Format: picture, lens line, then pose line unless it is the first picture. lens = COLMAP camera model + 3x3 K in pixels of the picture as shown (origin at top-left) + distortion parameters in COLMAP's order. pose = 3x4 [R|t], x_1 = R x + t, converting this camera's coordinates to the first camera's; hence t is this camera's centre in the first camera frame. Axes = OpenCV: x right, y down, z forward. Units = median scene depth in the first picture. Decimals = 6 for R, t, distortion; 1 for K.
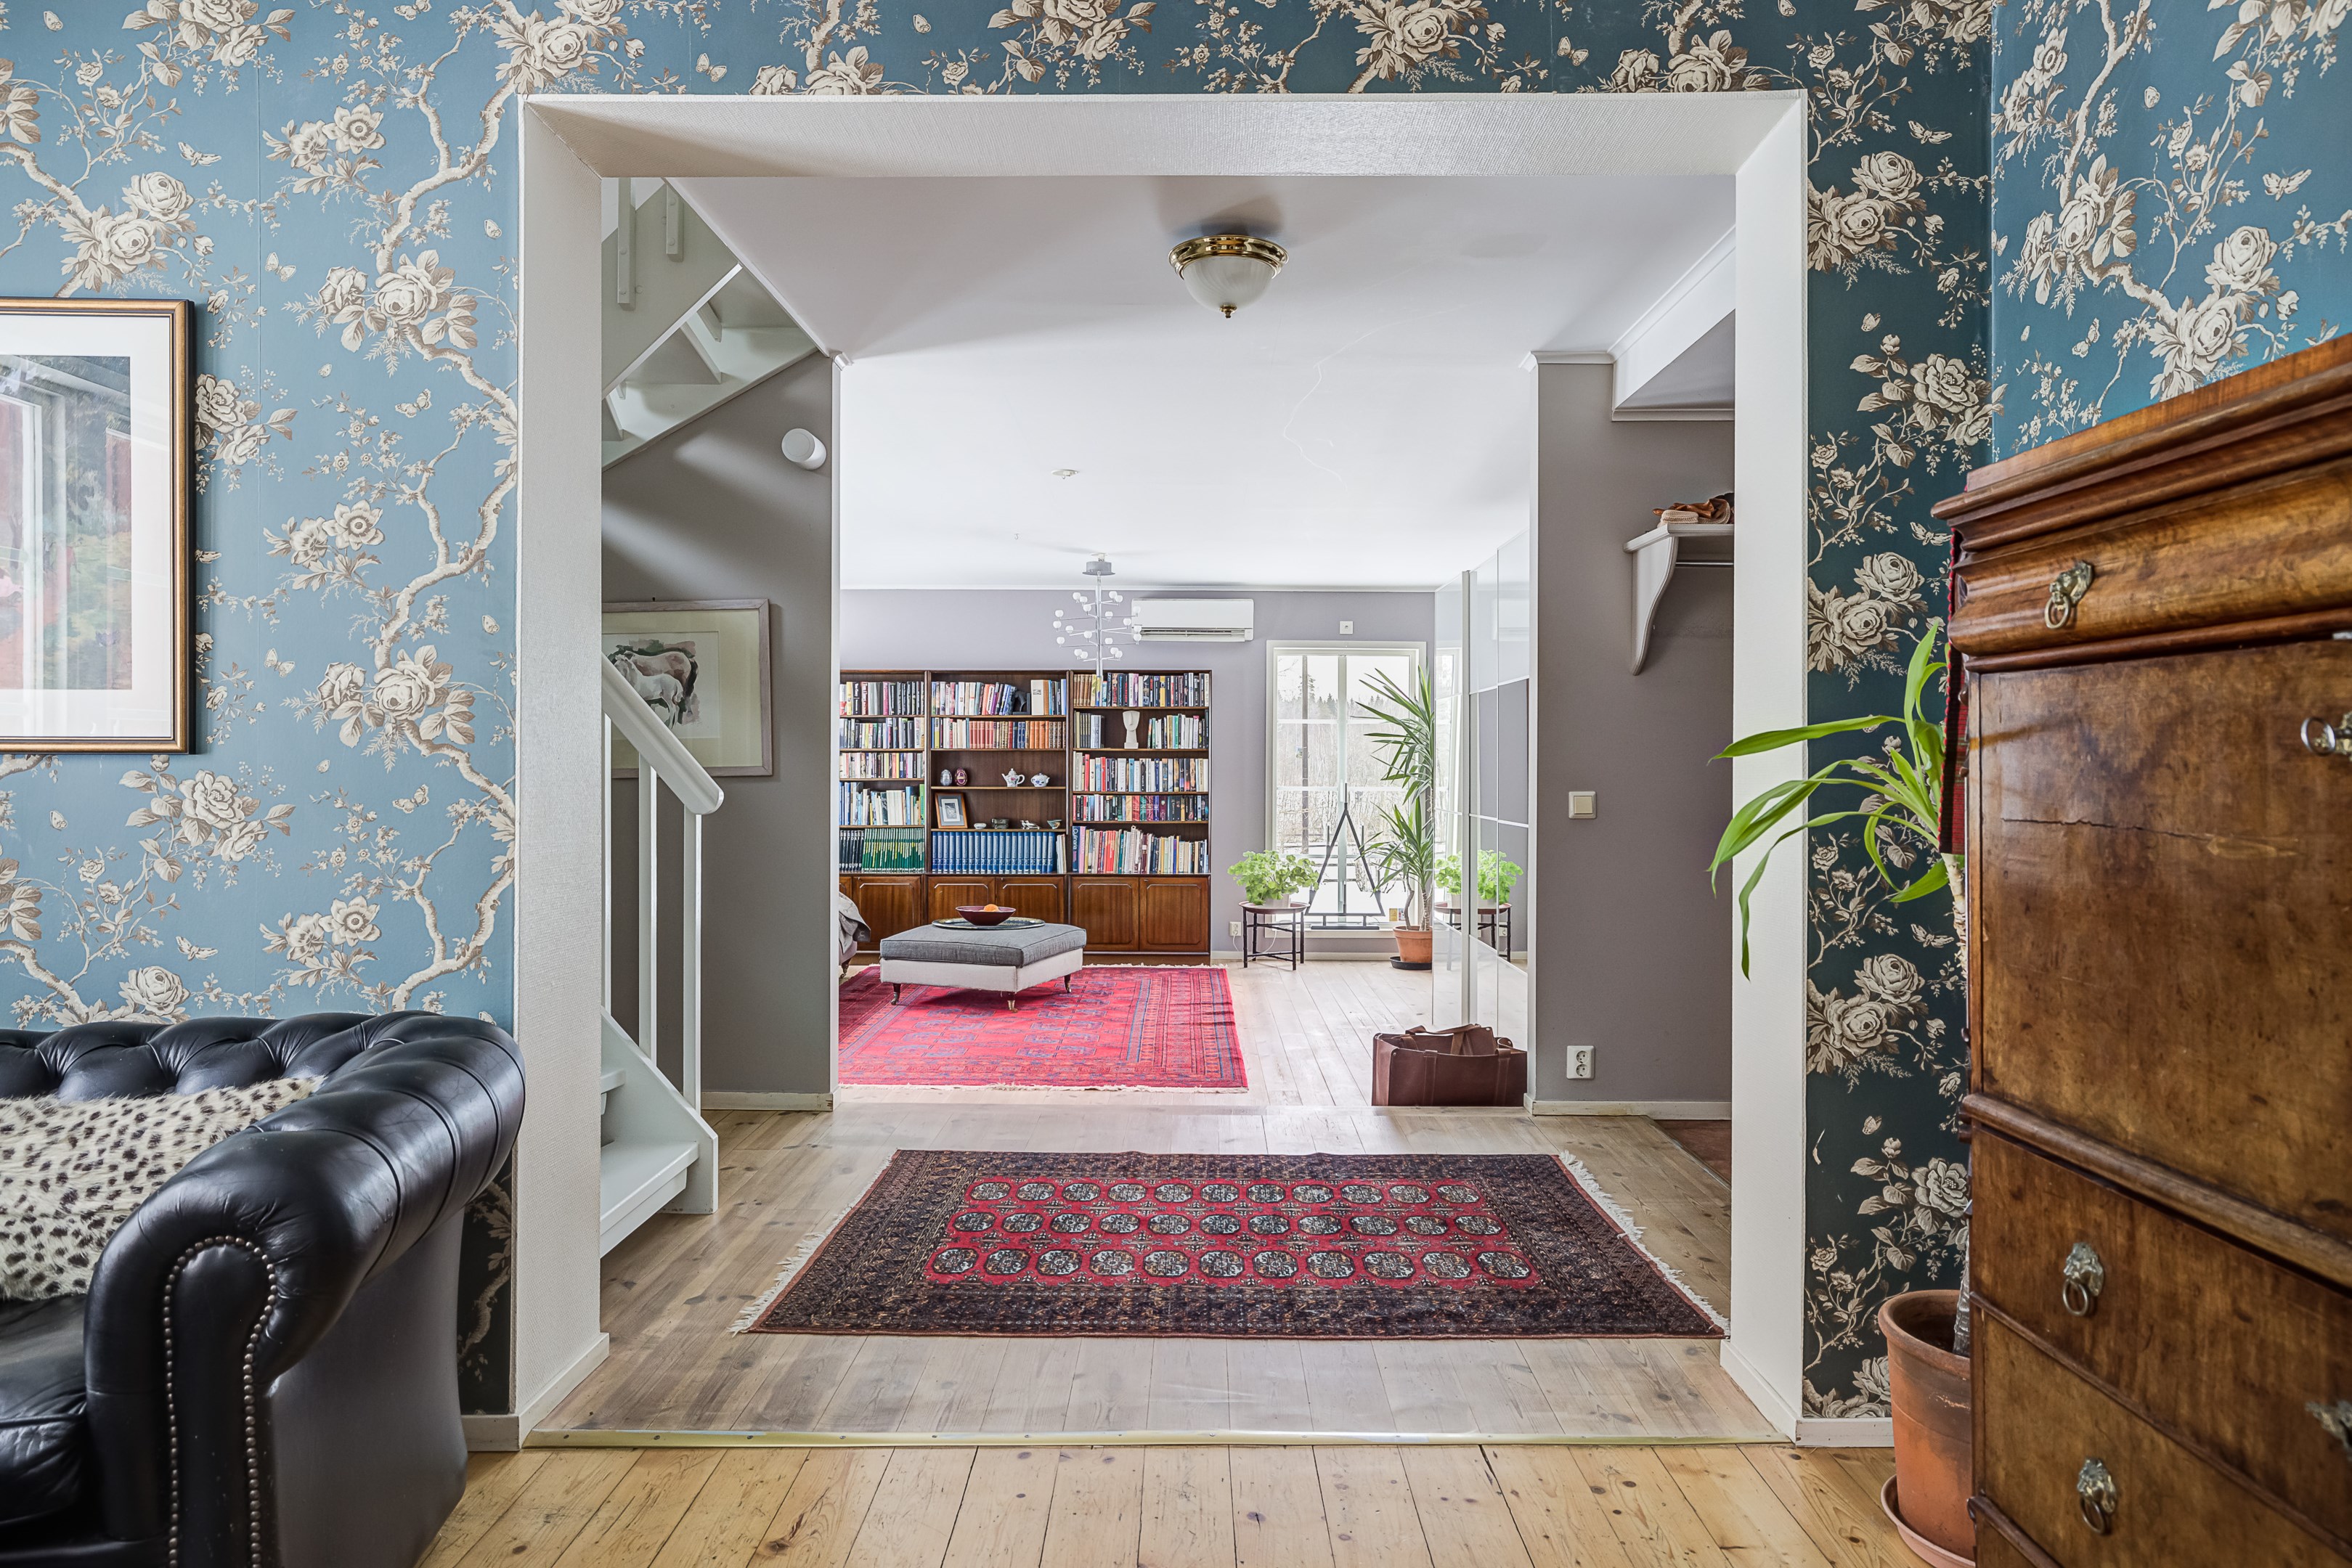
lens RADIAL K [[1411.5, 0, 1180.9], [0, 1411.5, 768.0], [0, 0, 1]] dist [-0.018980, 0.031379]
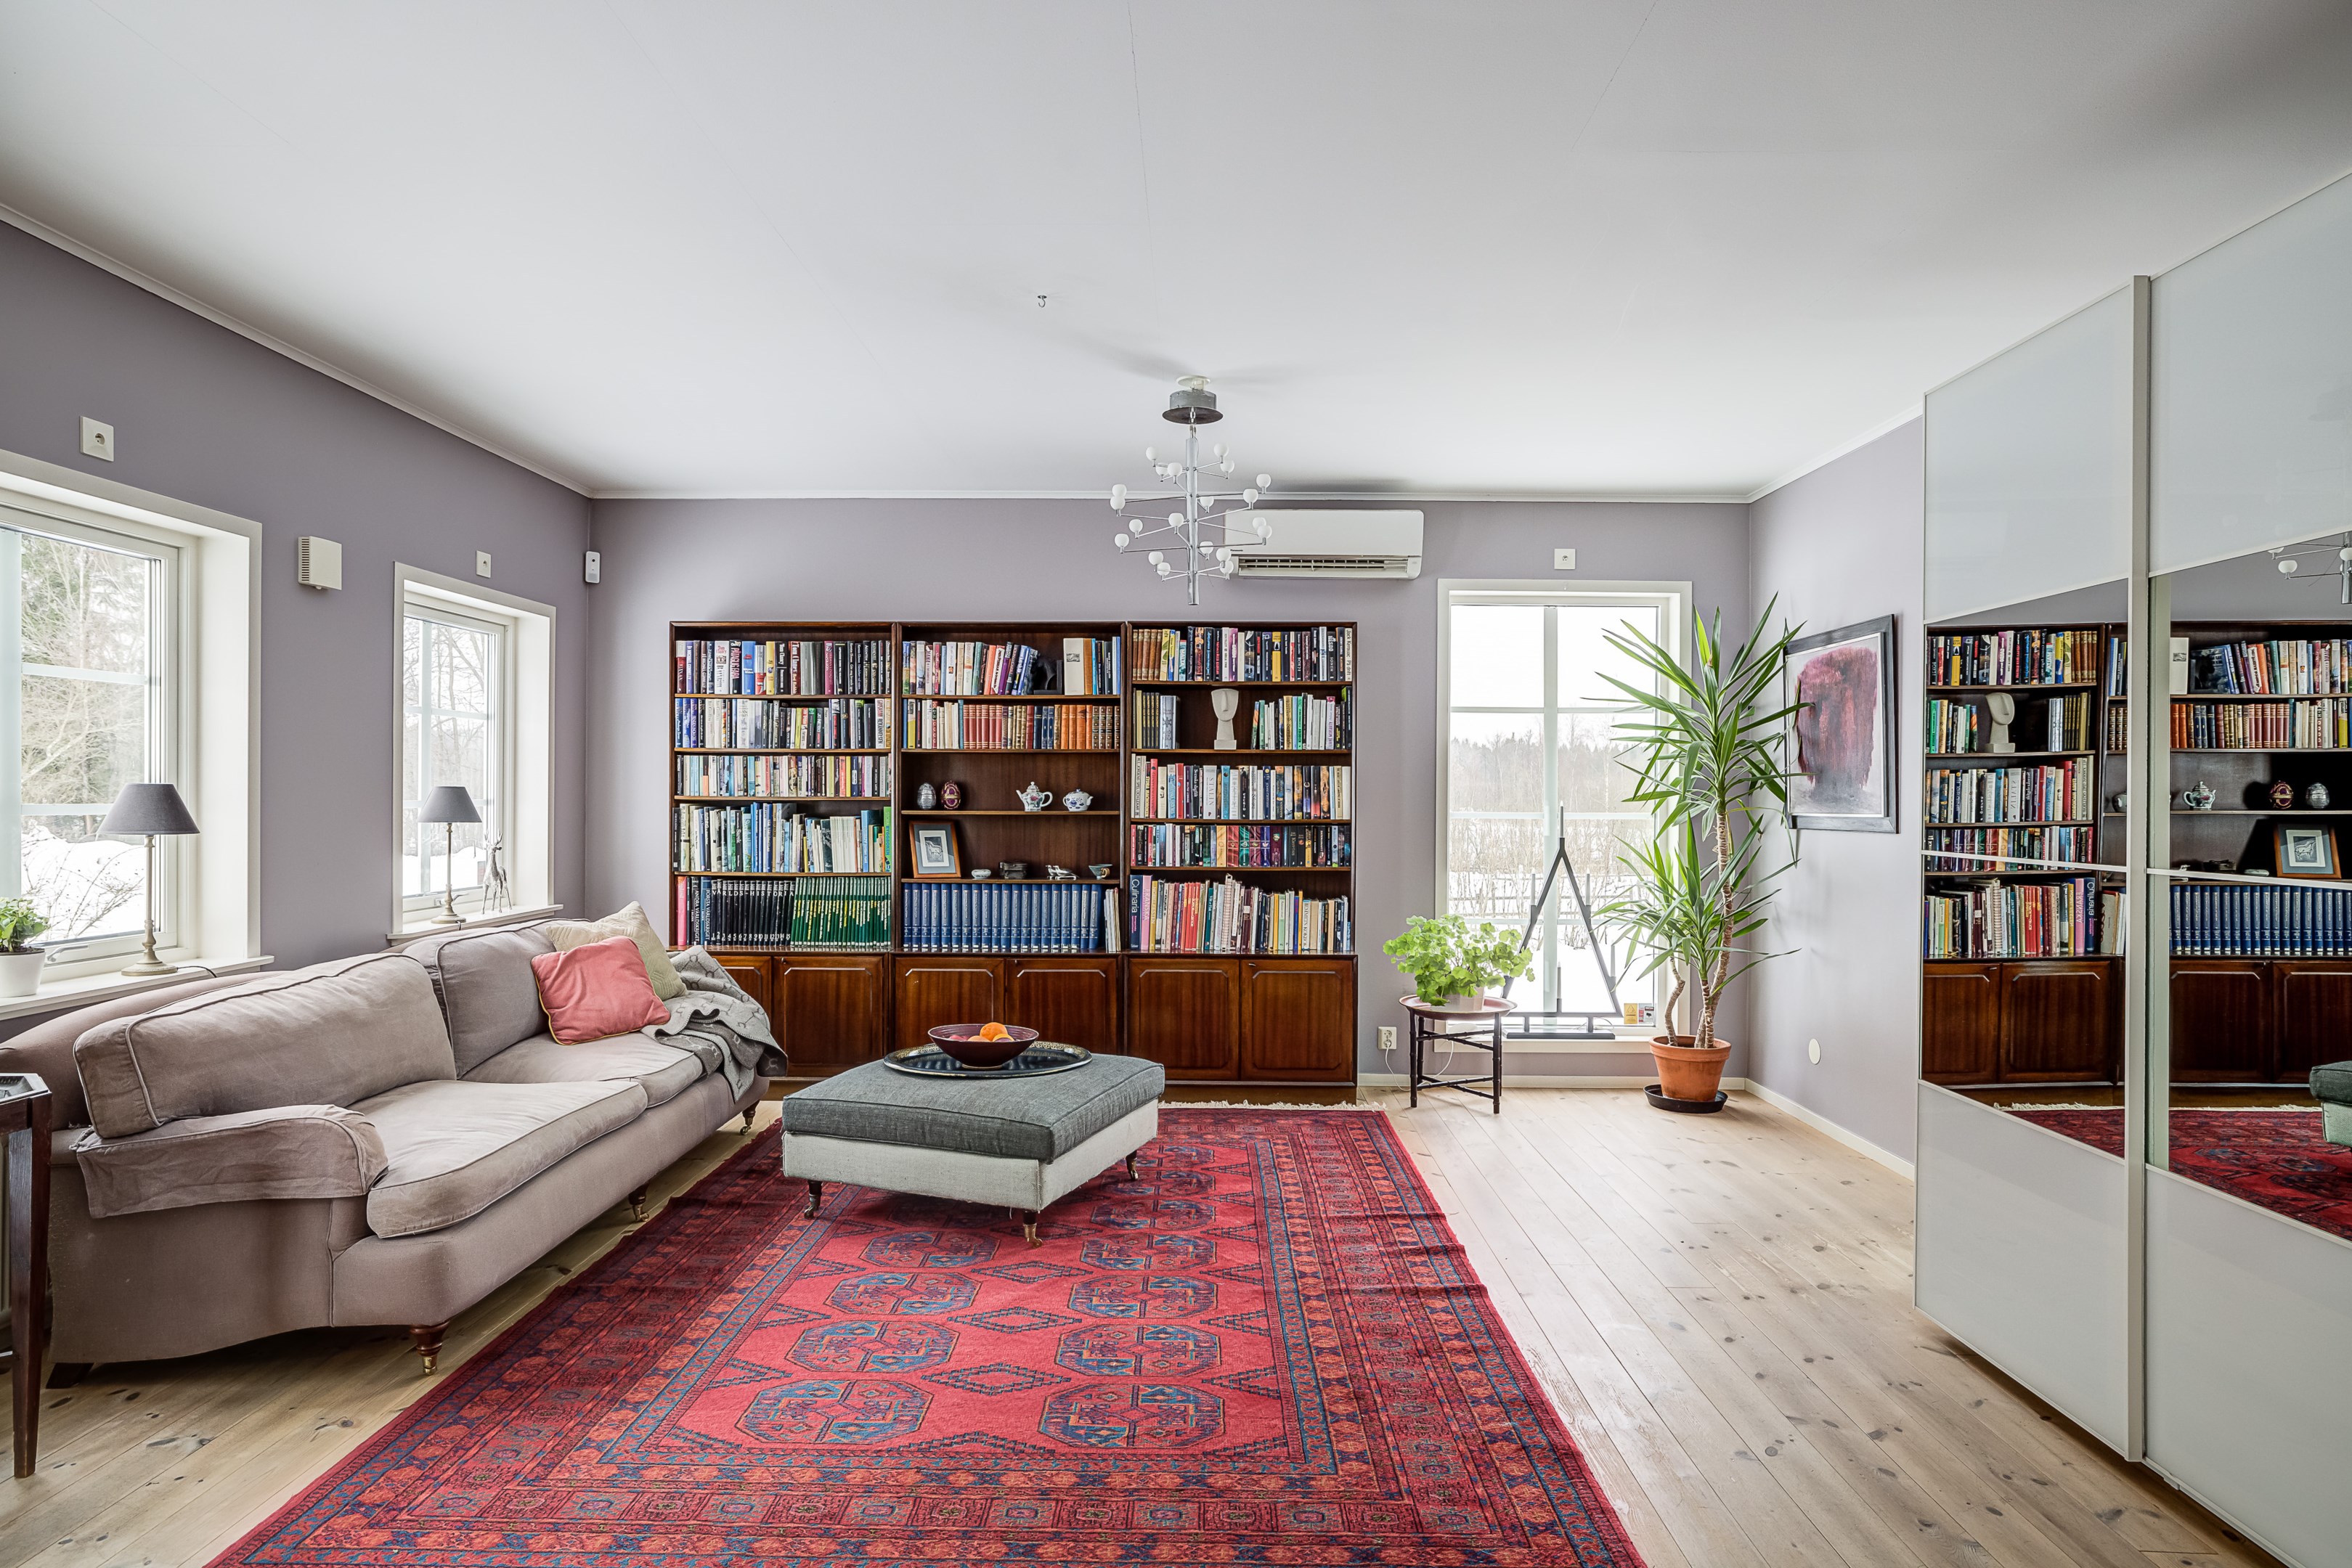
lens RADIAL K [[1342.9, 0, 1176.0], [0, 1342.9, 784.0], [0, 0, 1]] dist [-0.007604, 0.022334]
pose [[0.999923, 0.001381, -0.012322, -0.057941], [-0.001516, 0.999938, -0.011007, 0.009233], [0.012306, 0.011025, 0.999863, 0.482457]]
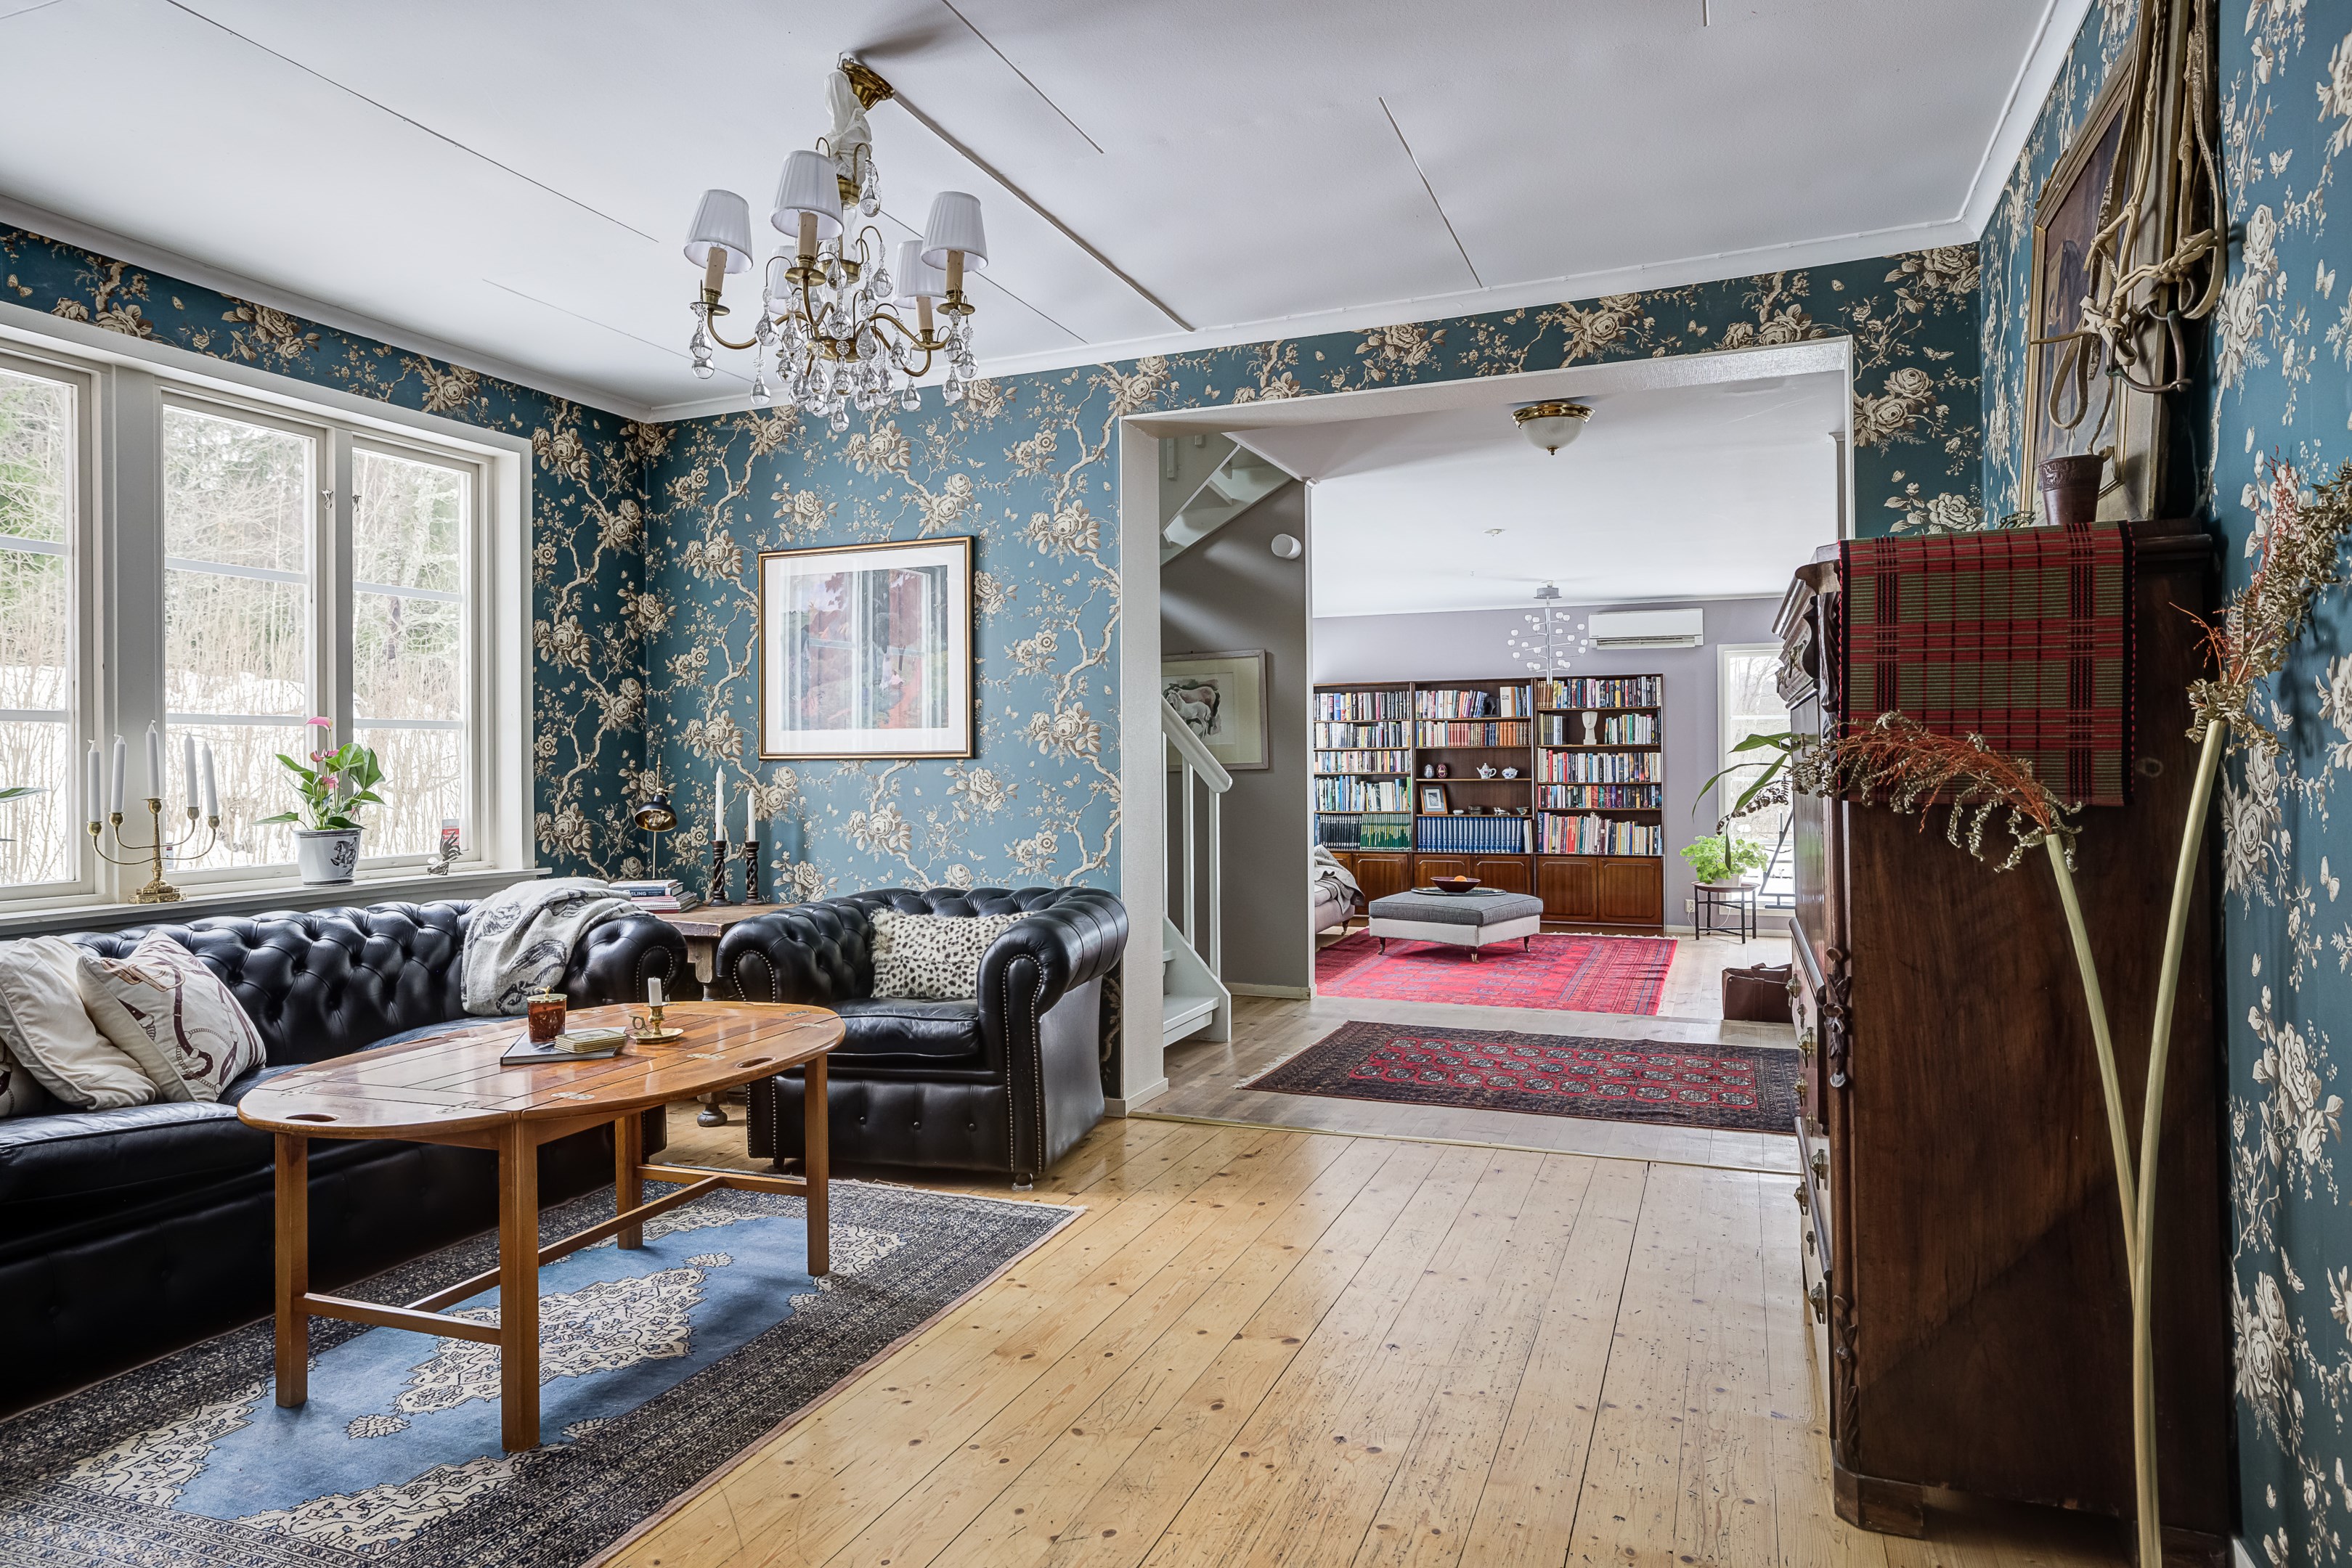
lens RADIAL K [[1411.5, 0, 1180.9], [0, 1411.5, 768.0], [0, 0, 1]] dist [-0.018980, 0.031379]
pose [[0.930926, -0.008499, -0.365110, 0.085357], [0.009499, 0.999954, 0.000943, 0.001086], [0.365085, -0.004346, 0.930964, -0.211909]]
